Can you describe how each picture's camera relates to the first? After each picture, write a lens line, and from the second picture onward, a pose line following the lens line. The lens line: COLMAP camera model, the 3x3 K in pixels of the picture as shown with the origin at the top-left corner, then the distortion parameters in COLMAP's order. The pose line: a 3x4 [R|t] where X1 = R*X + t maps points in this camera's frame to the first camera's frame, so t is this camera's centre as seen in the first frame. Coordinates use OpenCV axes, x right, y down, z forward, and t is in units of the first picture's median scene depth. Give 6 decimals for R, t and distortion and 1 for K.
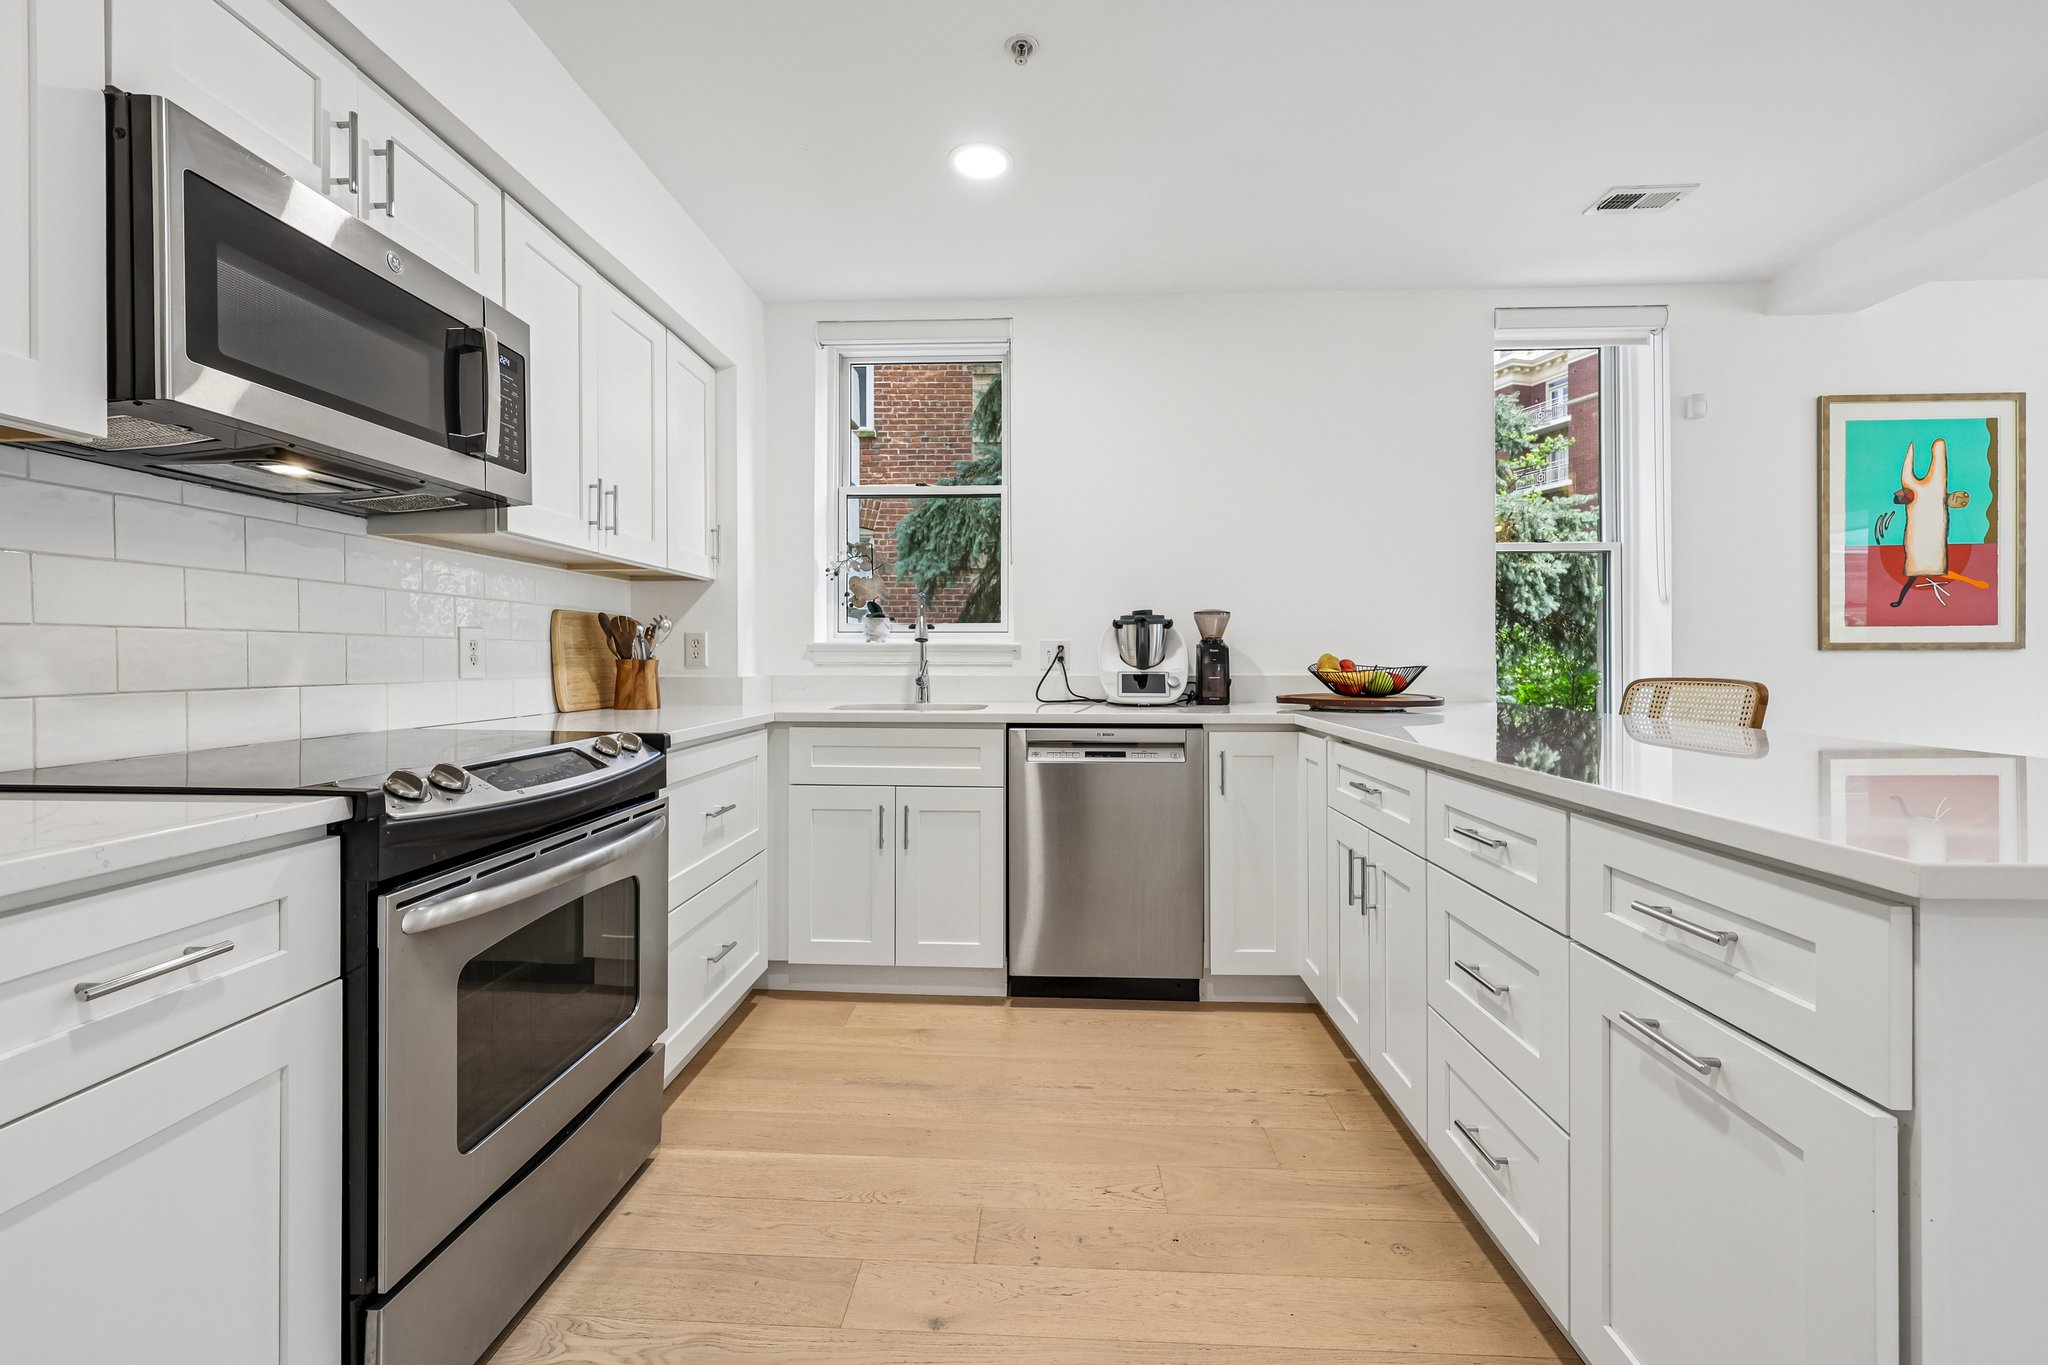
lens RADIAL K [[826.6, 0, 1010.8], [0, 826.6, 659.0], [0, 0, 1]] dist [0.002490, -0.000564]
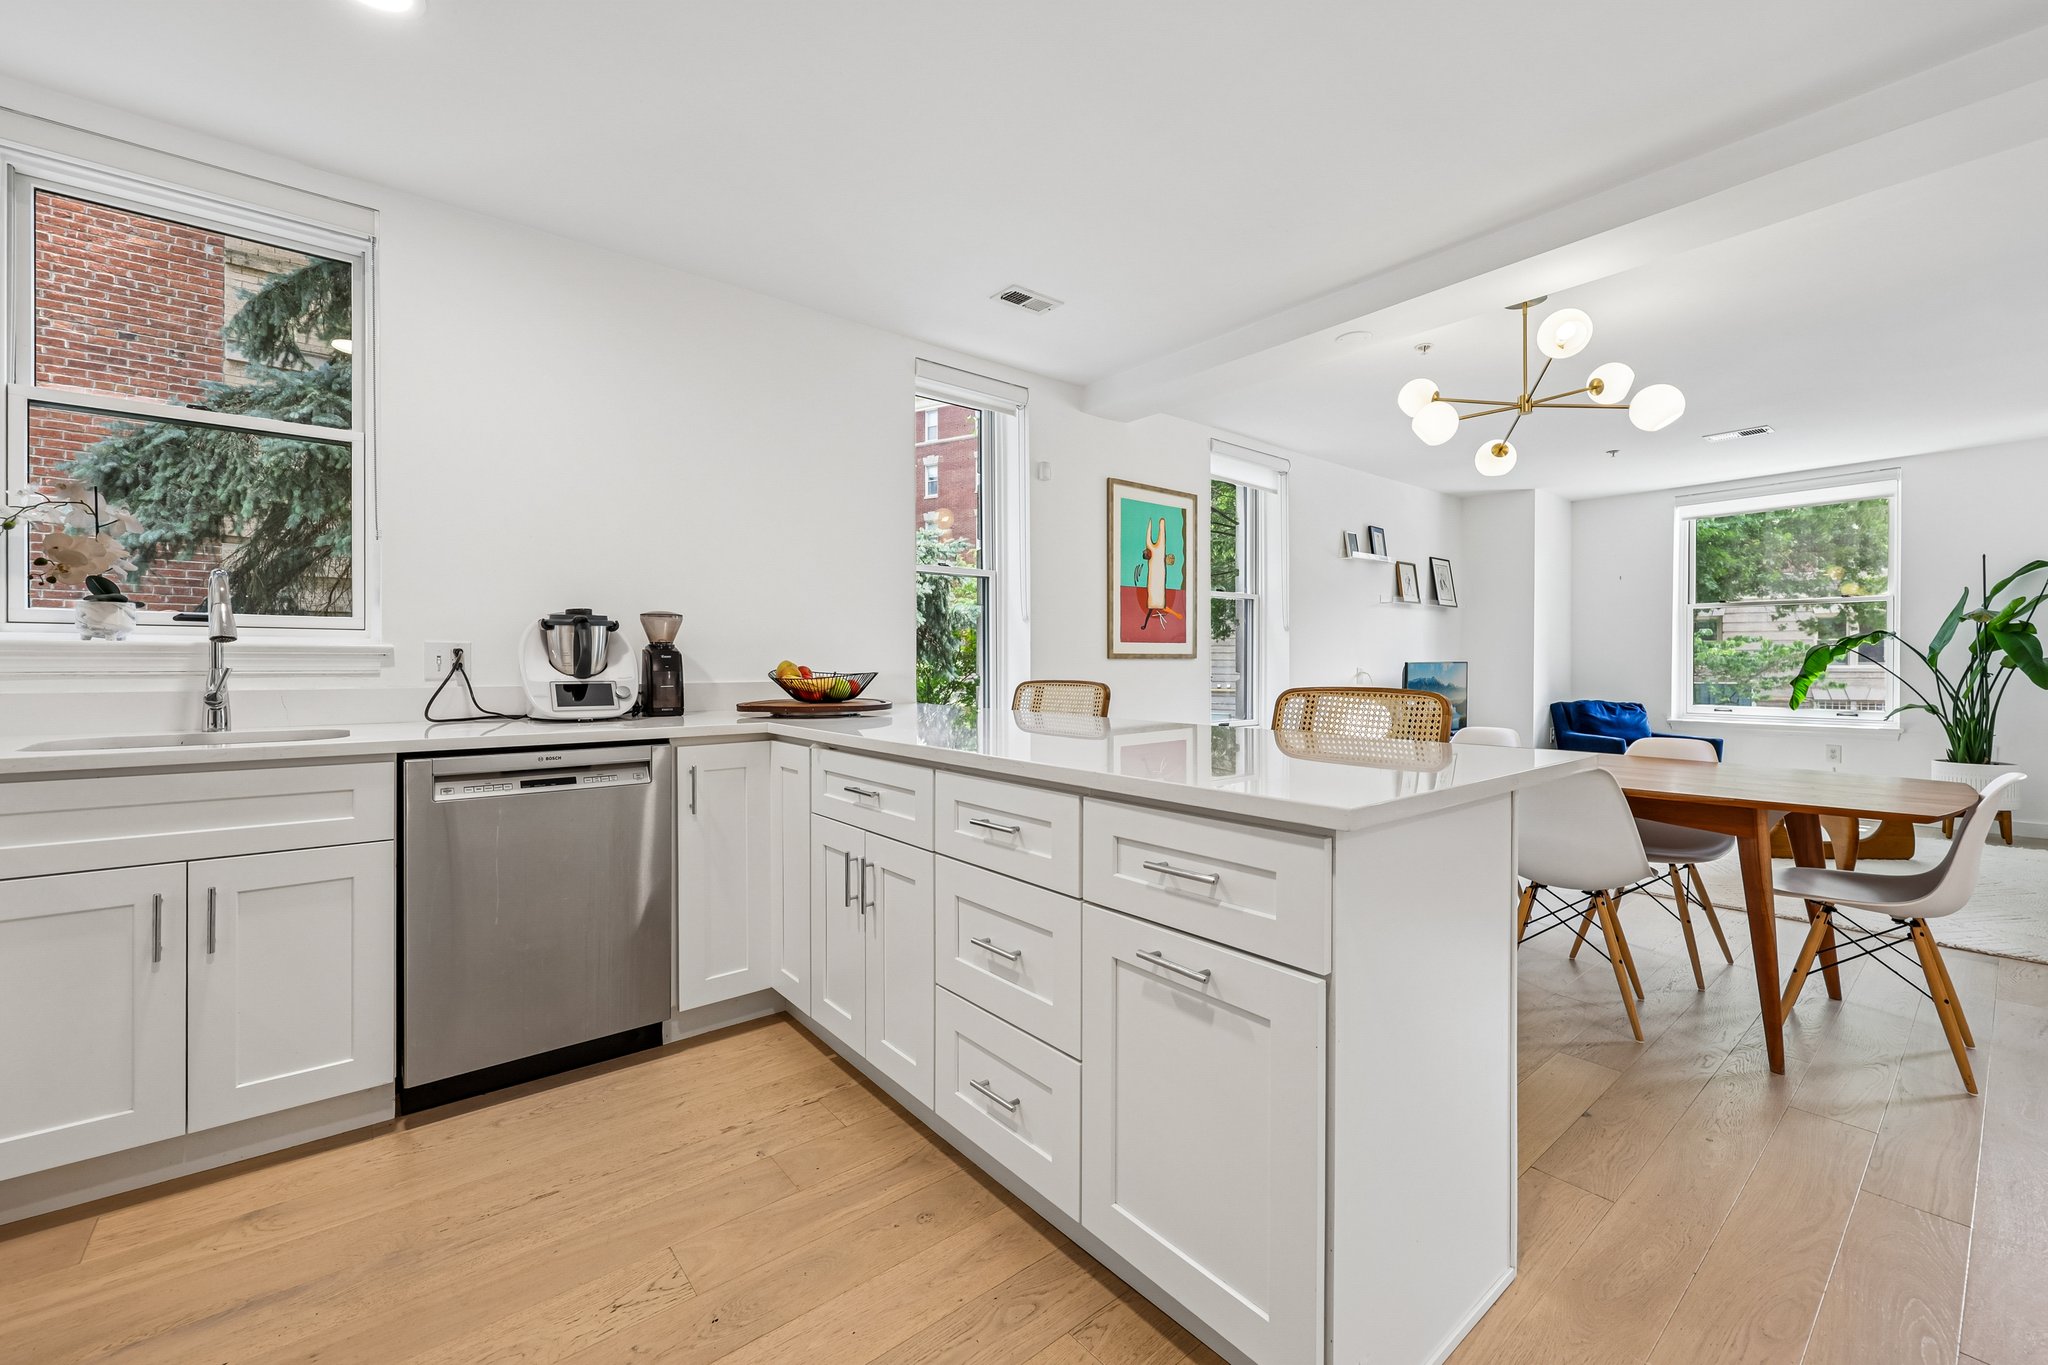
lens RADIAL K [[826.6, 0, 1022.2], [0, 826.6, 666.9], [0, 0, 1]] dist [0.002490, -0.000564]
pose [[0.743187, -0.002646, 0.669079, -0.078433], [-0.000948, 0.999987, 0.005007, -0.004094], [-0.669083, -0.004355, 0.743175, 0.061585]]
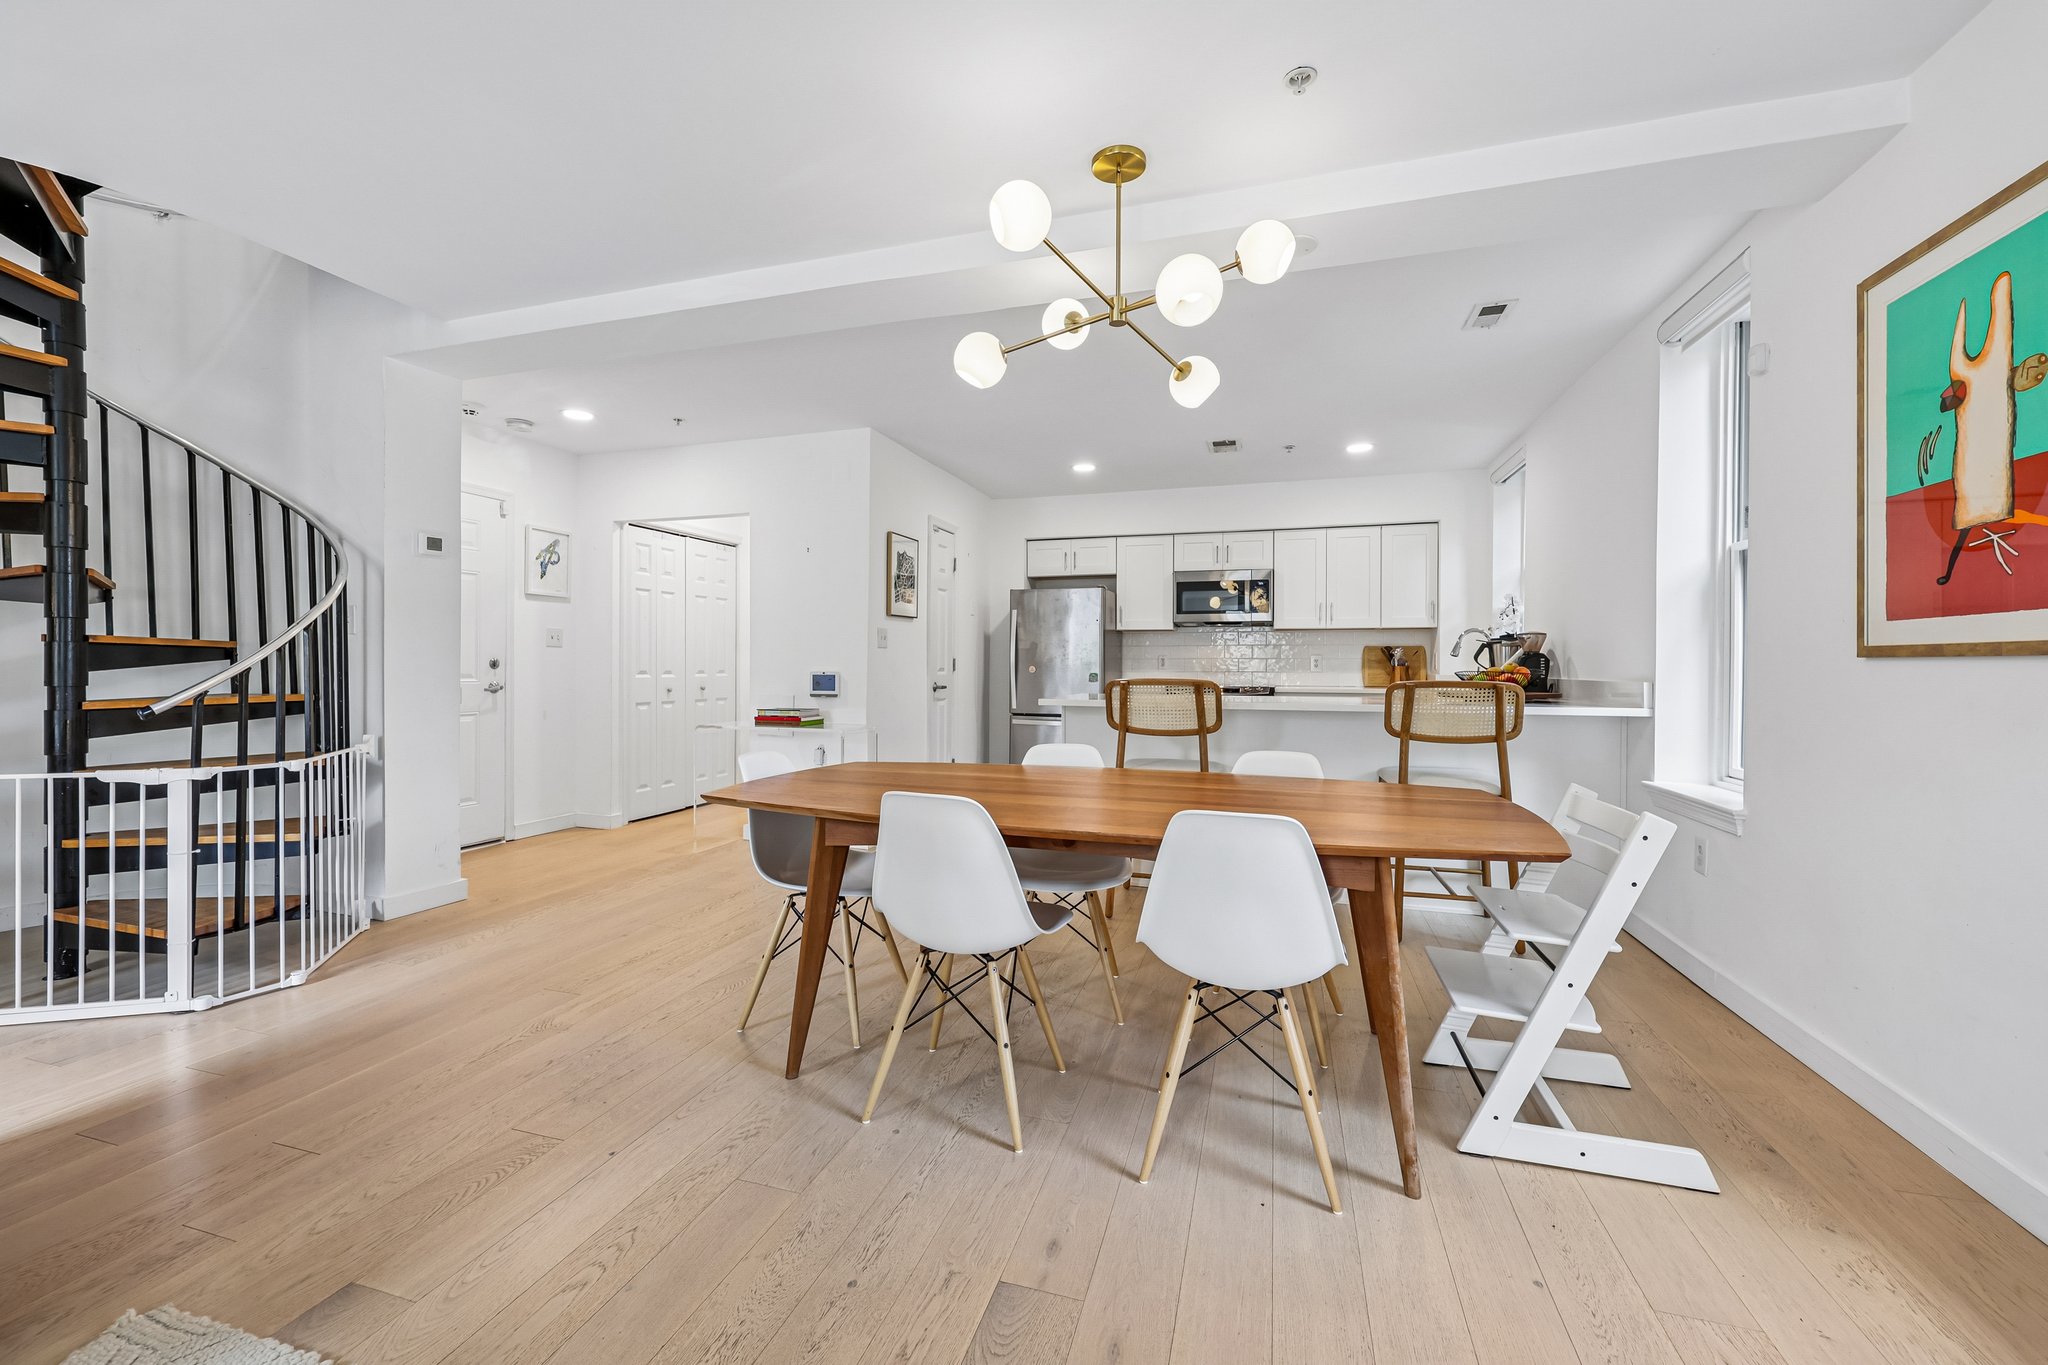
lens RADIAL K [[826.6, 0, 1021.4], [0, 826.6, 669.3], [0, 0, 1]] dist [0.002490, -0.000564]
pose [[-0.257490, 0.006753, -0.966257, 2.017986], [-0.003132, 0.999964, 0.007823, -0.004203], [0.966276, 0.005040, -0.257459, 0.564441]]
